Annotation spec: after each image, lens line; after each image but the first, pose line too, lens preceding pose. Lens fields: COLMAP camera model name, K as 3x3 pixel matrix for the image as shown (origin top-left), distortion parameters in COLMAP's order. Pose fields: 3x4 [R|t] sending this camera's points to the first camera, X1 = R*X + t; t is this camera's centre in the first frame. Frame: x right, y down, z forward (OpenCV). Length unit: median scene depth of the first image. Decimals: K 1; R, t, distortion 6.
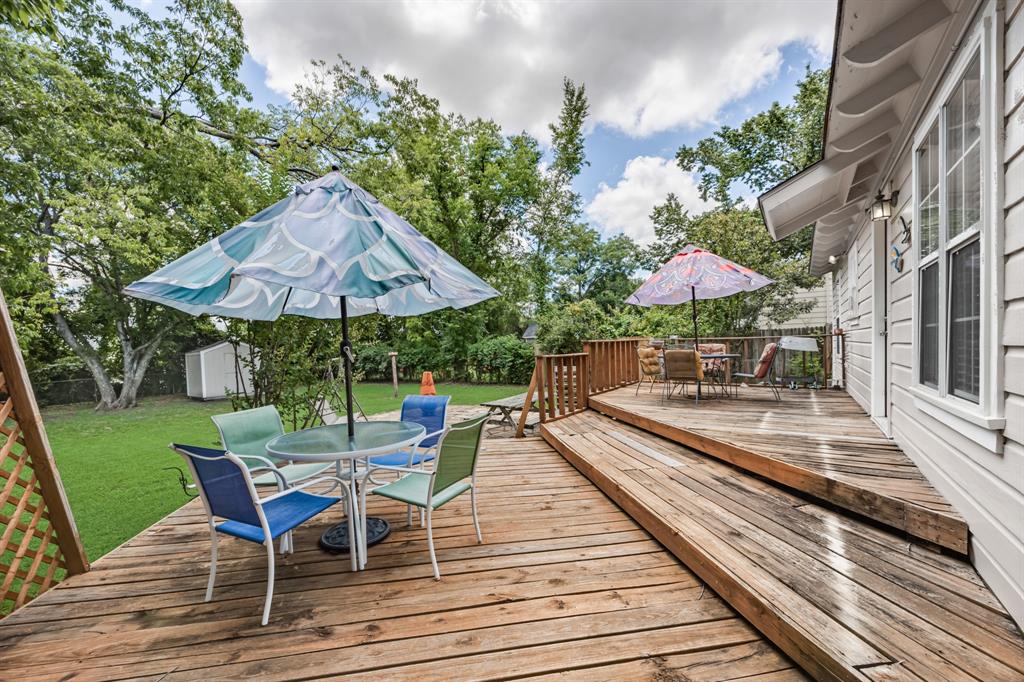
lens RADIAL K [[413.9, 0, 506.5], [0, 413.9, 359.7], [0, 0, 1]] dist [0.000222, 0.000087]
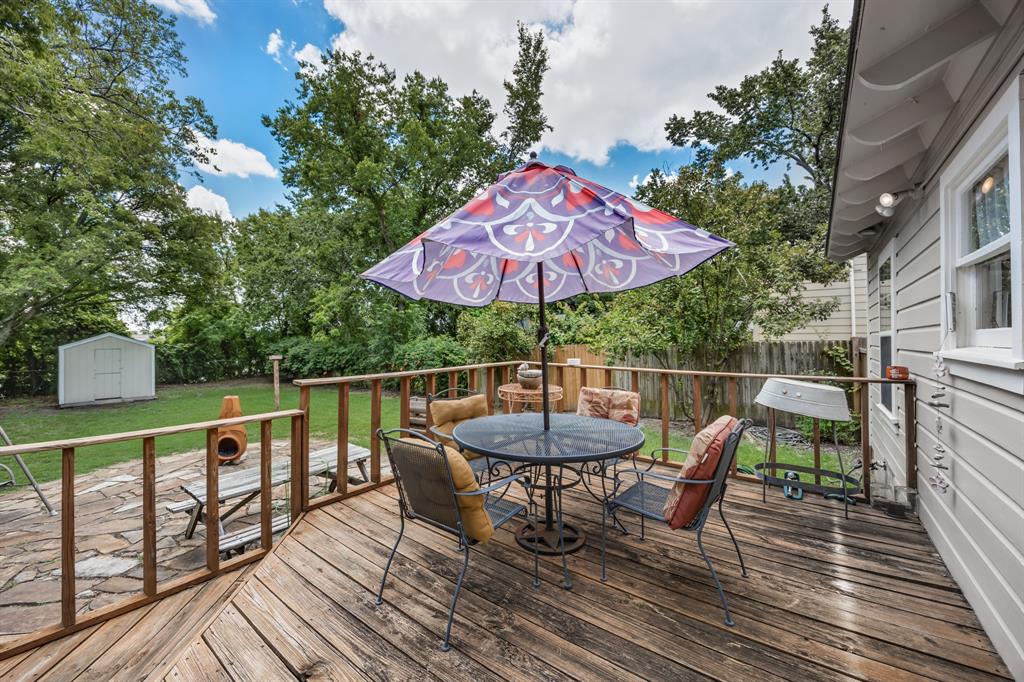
lens RADIAL K [[398.8, 0, 512.0], [0, 398.8, 341.0], [0, 0, 1]] dist [-0.000392, -0.000426]
pose [[0.999150, 0.024971, -0.032811, 0.164618], [-0.025810, 0.999344, -0.025404, -0.032336], [0.032155, 0.026229, 0.999139, 0.227495]]
